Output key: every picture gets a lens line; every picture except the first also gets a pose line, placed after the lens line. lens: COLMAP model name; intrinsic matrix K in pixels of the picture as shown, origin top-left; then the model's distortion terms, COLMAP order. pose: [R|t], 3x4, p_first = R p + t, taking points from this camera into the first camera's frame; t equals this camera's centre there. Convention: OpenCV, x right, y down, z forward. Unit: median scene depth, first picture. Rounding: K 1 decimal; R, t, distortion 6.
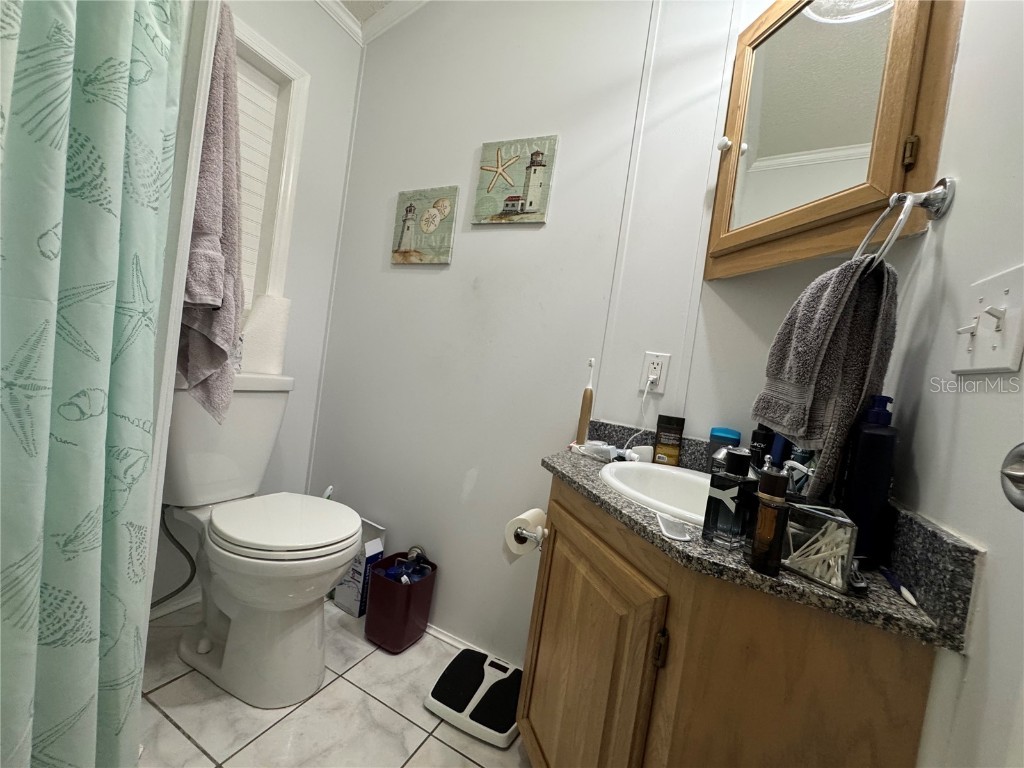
lens RADIAL K [[411.6, 0, 512.0], [0, 411.6, 384.0], [0, 0, 1]] dist [-0.000358, 0.000330]
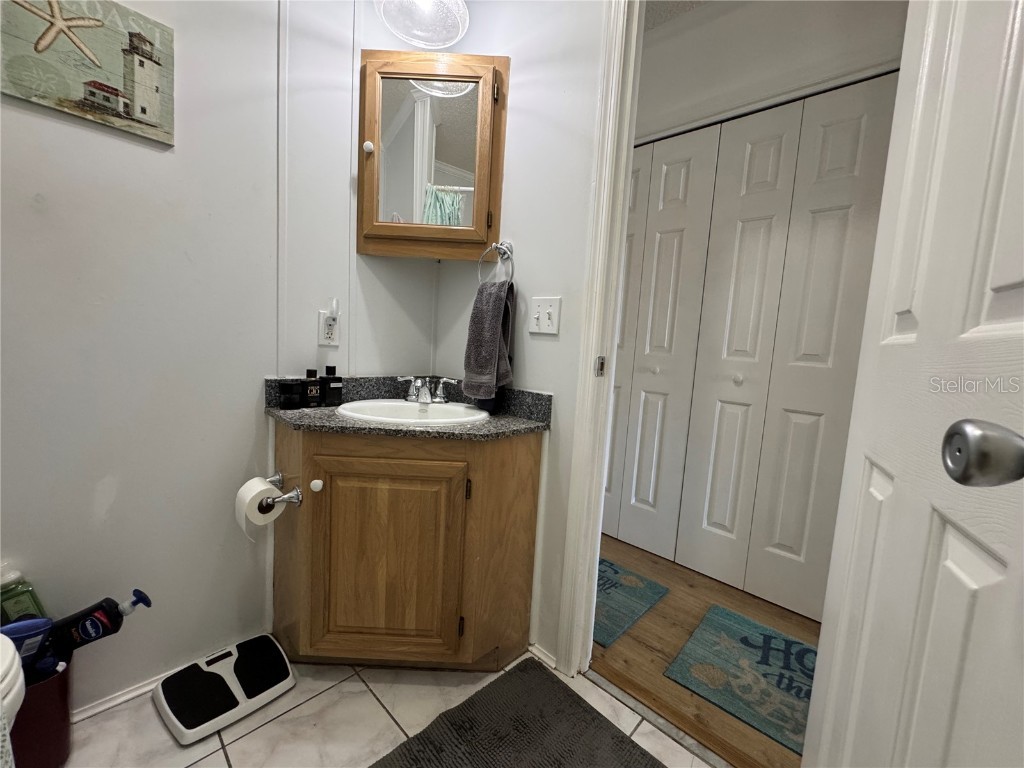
lens RADIAL K [[411.6, 0, 512.0], [0, 411.6, 384.0], [0, 0, 1]] dist [-0.000358, 0.000330]
pose [[0.308735, -0.214972, 0.926536, -0.546302], [0.019040, 0.975326, 0.219948, -0.107521], [-0.950958, -0.050264, 0.305210, 0.116320]]
